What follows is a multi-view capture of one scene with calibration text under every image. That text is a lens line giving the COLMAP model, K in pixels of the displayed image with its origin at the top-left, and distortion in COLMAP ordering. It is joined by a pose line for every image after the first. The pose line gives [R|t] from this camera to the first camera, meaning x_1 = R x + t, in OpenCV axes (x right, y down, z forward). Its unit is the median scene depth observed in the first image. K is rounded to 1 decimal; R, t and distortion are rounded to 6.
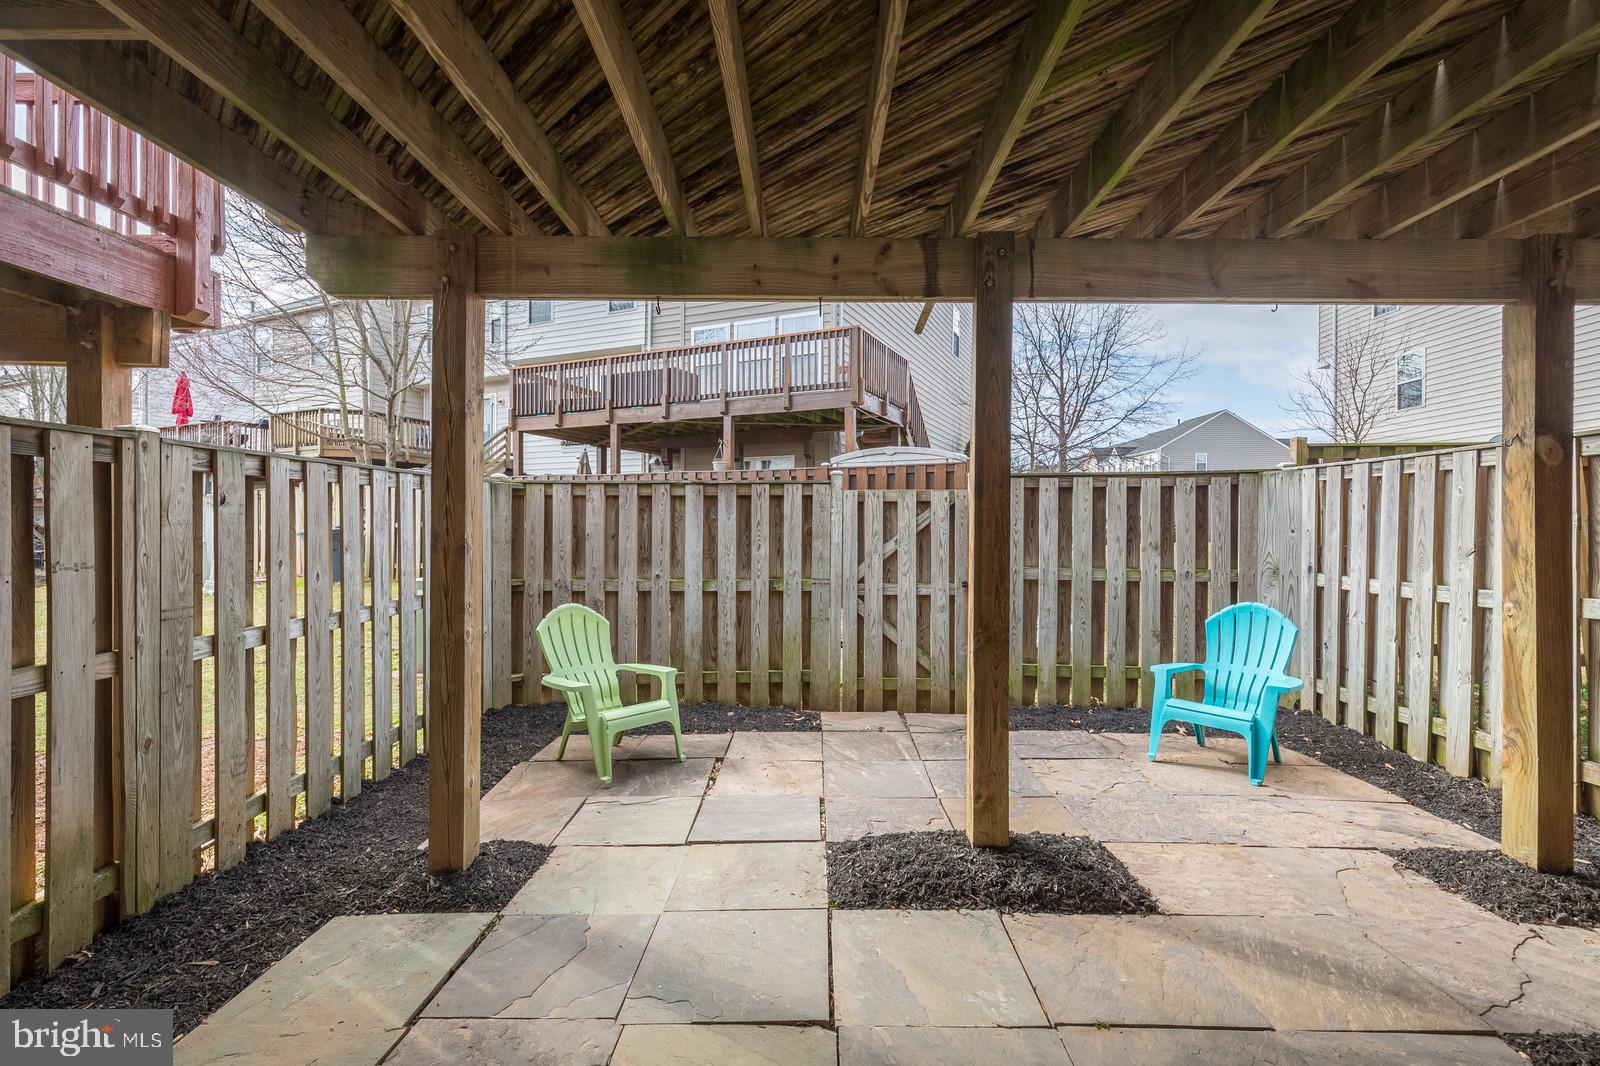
lens RADIAL K [[708.0, 0, 801.1], [0, 708.0, 544.1], [0, 0, 1]] dist [0.000158, 0.000041]
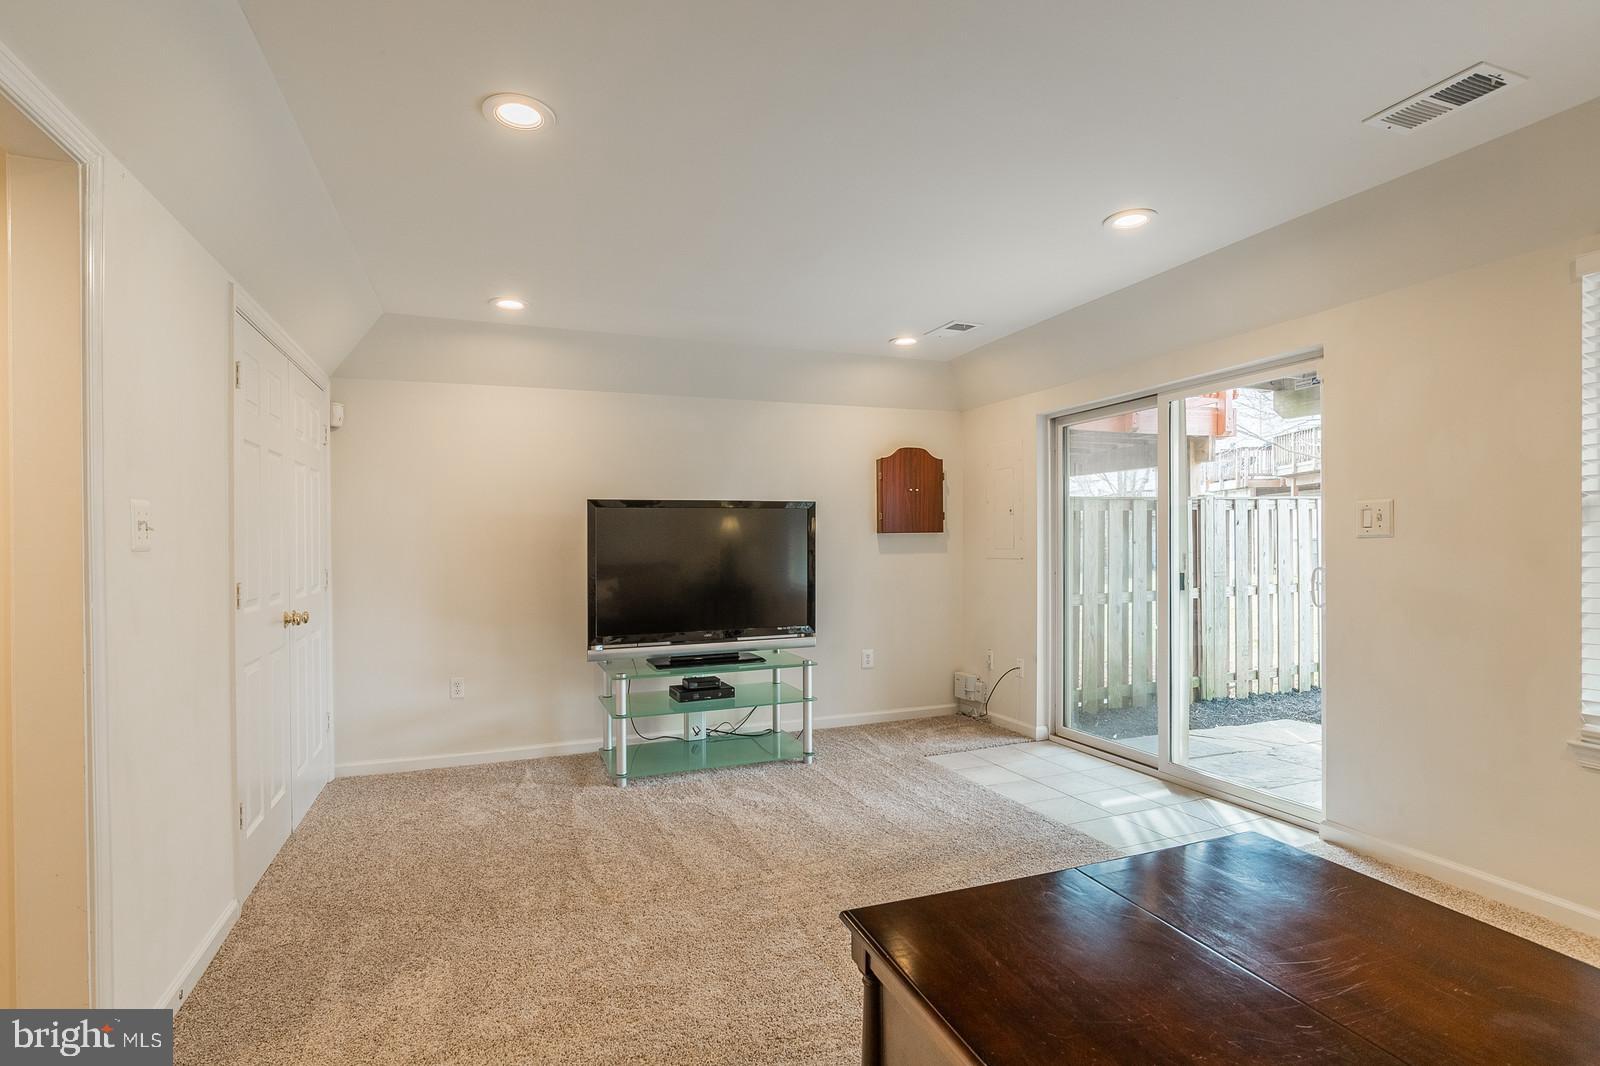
lens RADIAL K [[784.3, 0, 811.4], [0, 784.3, 549.2], [0, 0, 1]] dist [-0.001084, -0.001589]
pose [[0.378611, -0.005249, -0.925541, 0.877188], [0.000531, 0.999985, -0.005454, 0.029264], [0.925556, 0.001573, 0.378608, -1.077781]]
